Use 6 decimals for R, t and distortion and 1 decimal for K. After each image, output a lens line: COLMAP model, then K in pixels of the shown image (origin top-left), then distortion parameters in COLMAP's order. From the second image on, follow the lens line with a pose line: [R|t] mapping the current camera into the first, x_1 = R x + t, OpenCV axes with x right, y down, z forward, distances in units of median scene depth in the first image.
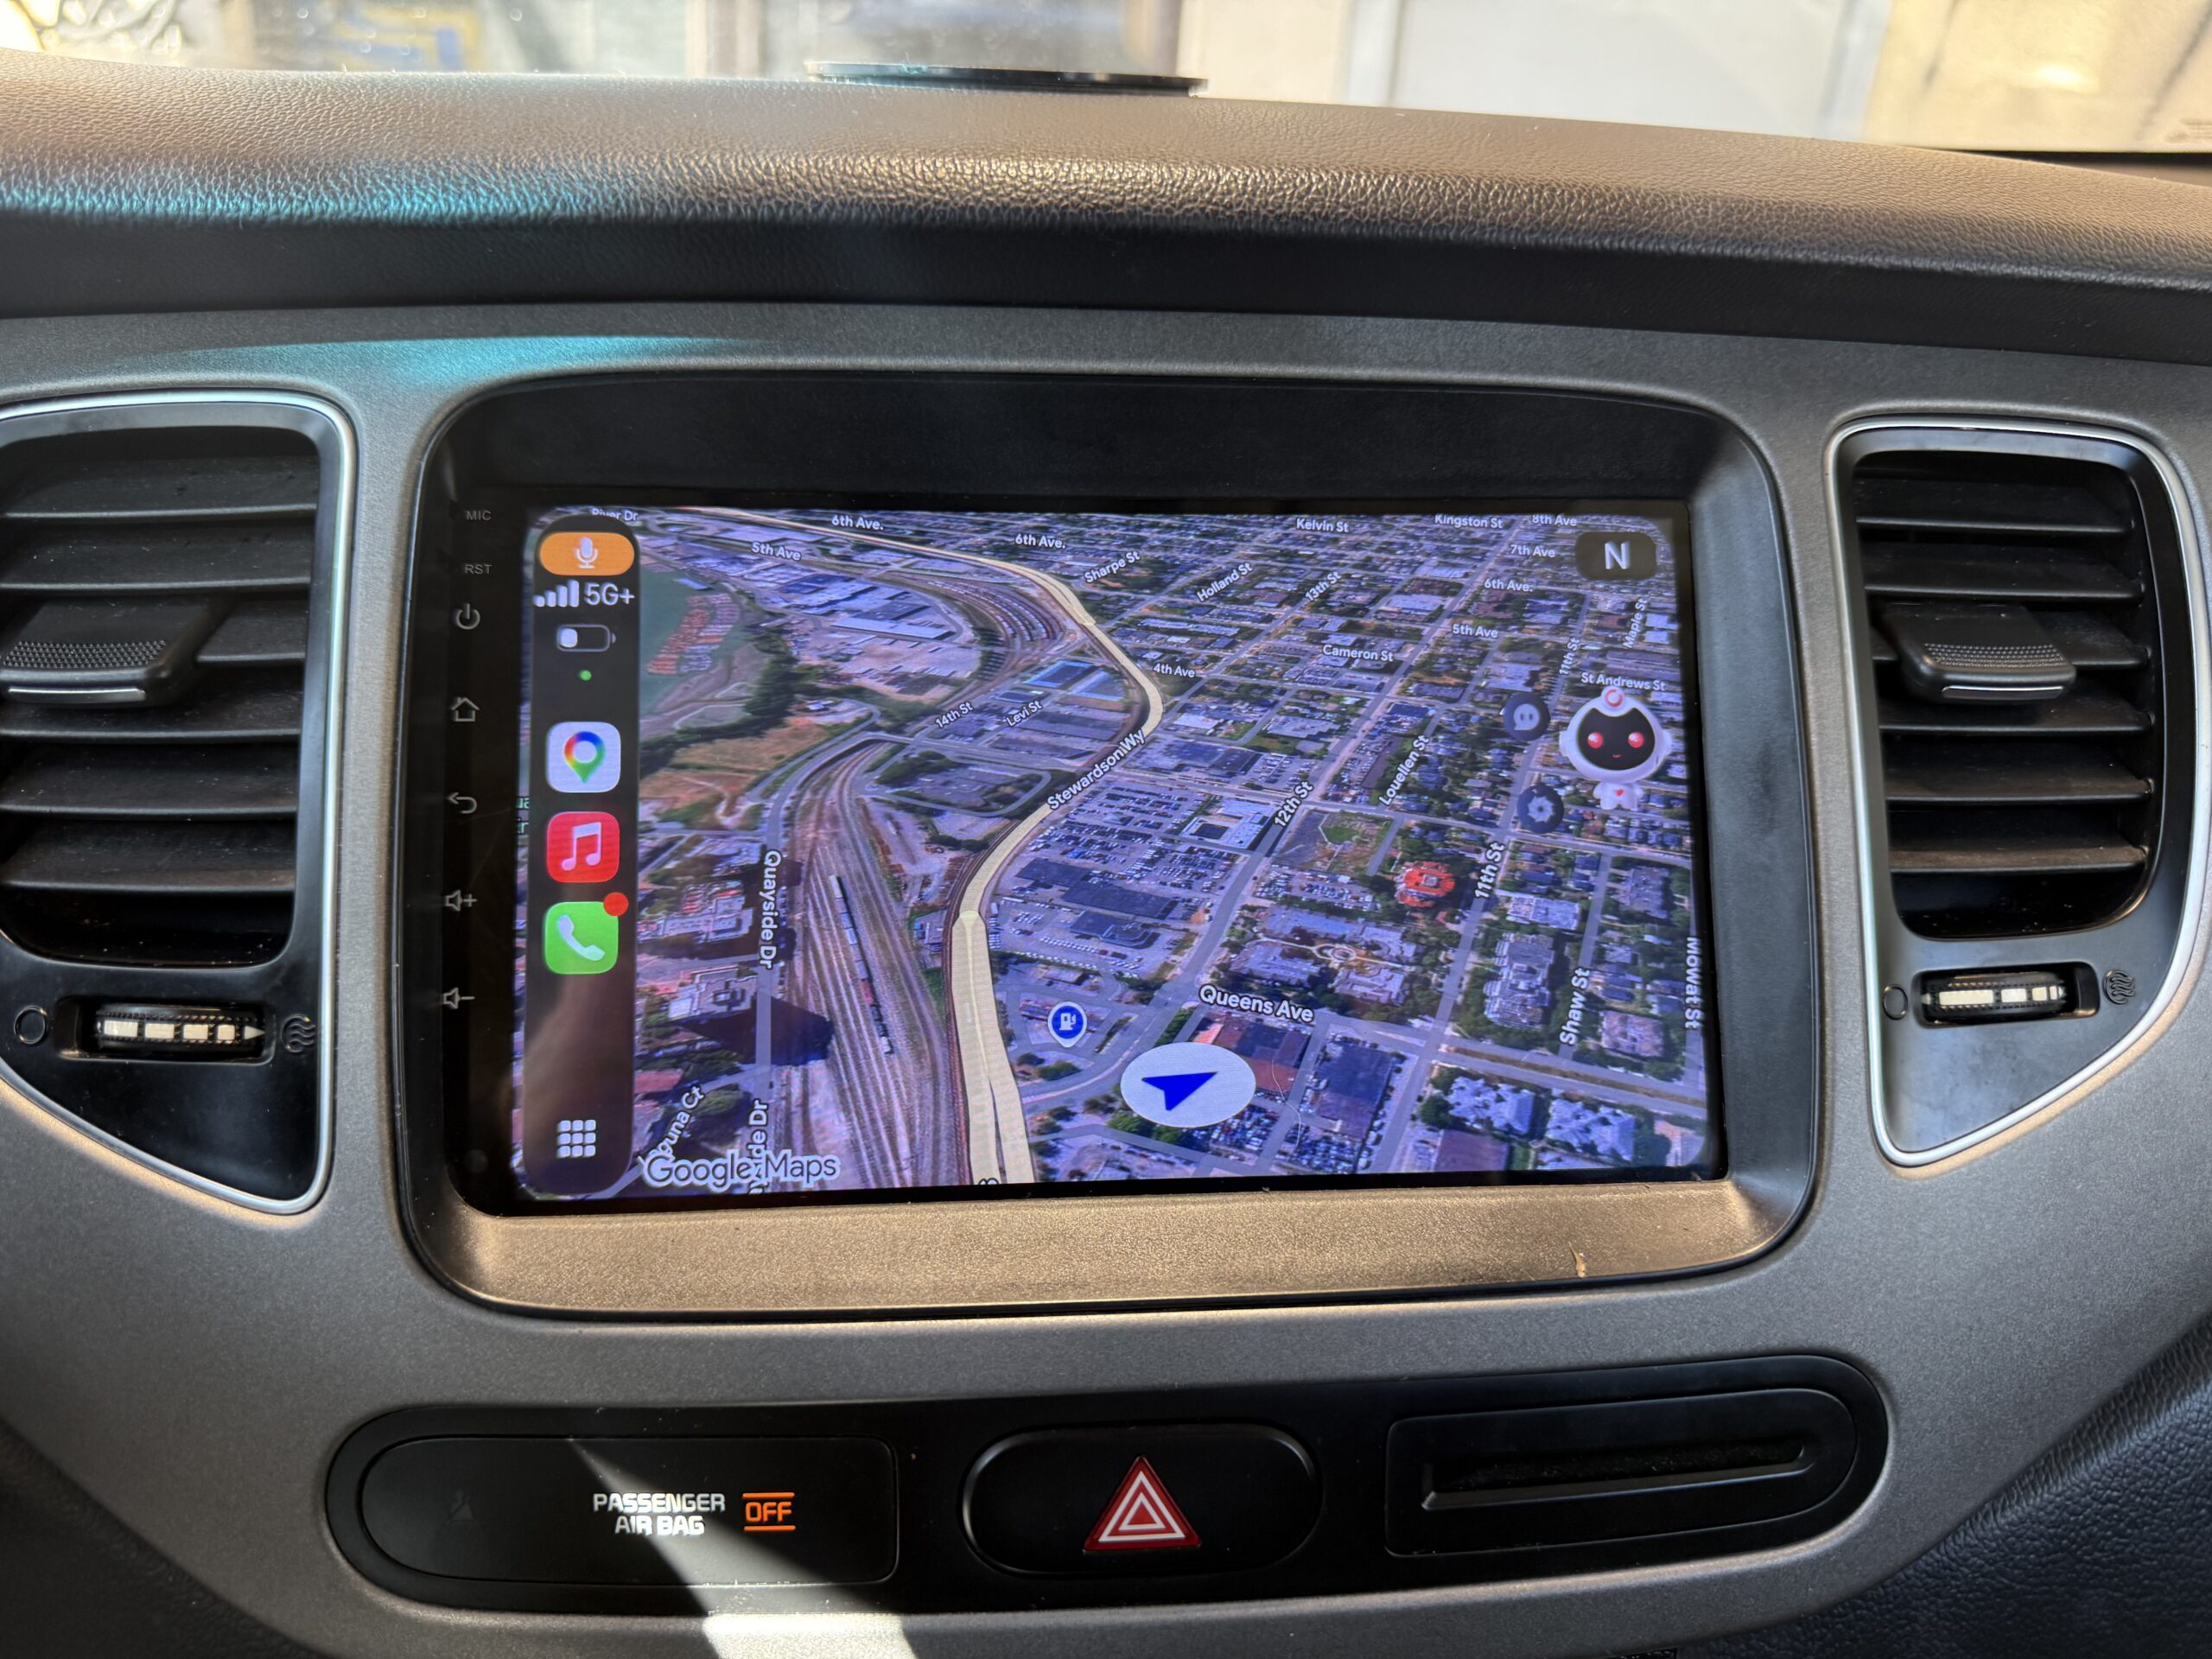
lens RADIAL K [[1537.4, 0, 1111.9], [0, 1537.4, 794.5], [0, 0, 1]] dist [0.000666, -0.085662]
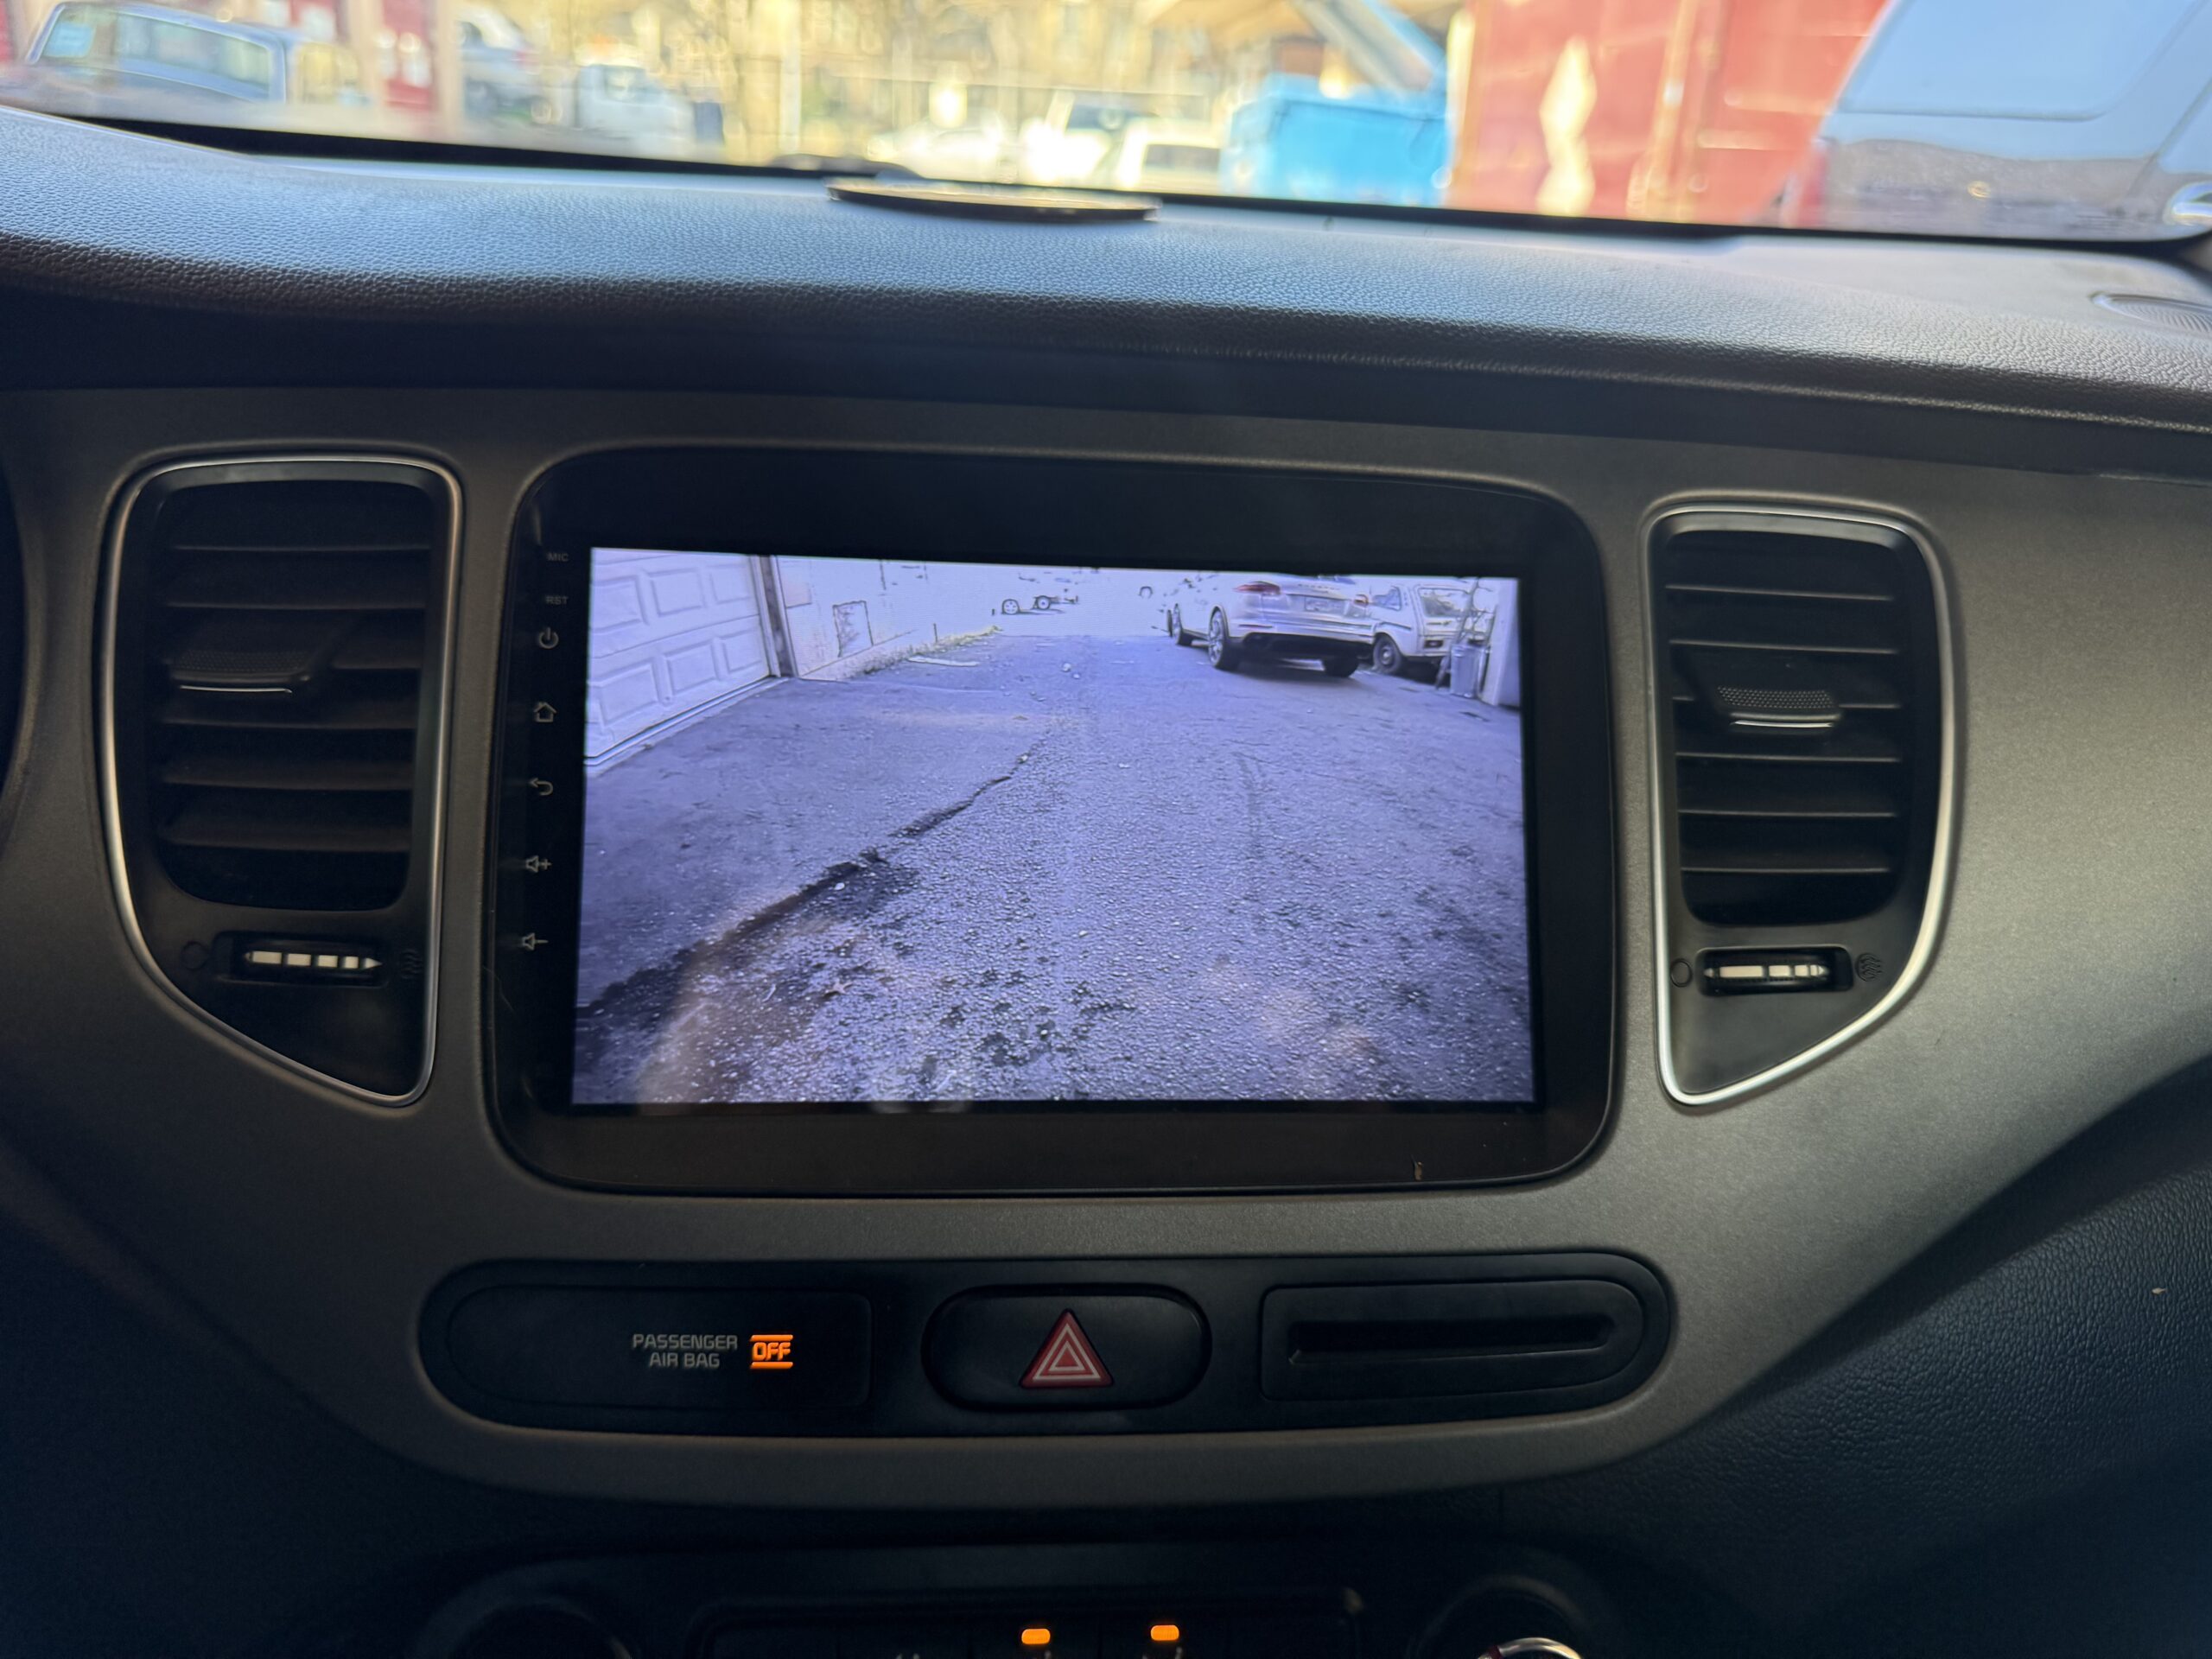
lens RADIAL K [[1537.4, 0, 1111.9], [0, 1537.4, 794.5], [0, 0, 1]] dist [0.000666, -0.085662]
pose [[0.999653, 0.023914, 0.011057, 0.029444], [-0.023767, 0.999630, -0.013264, 0.017555], [-0.011370, 0.012997, 0.999851, -0.258169]]
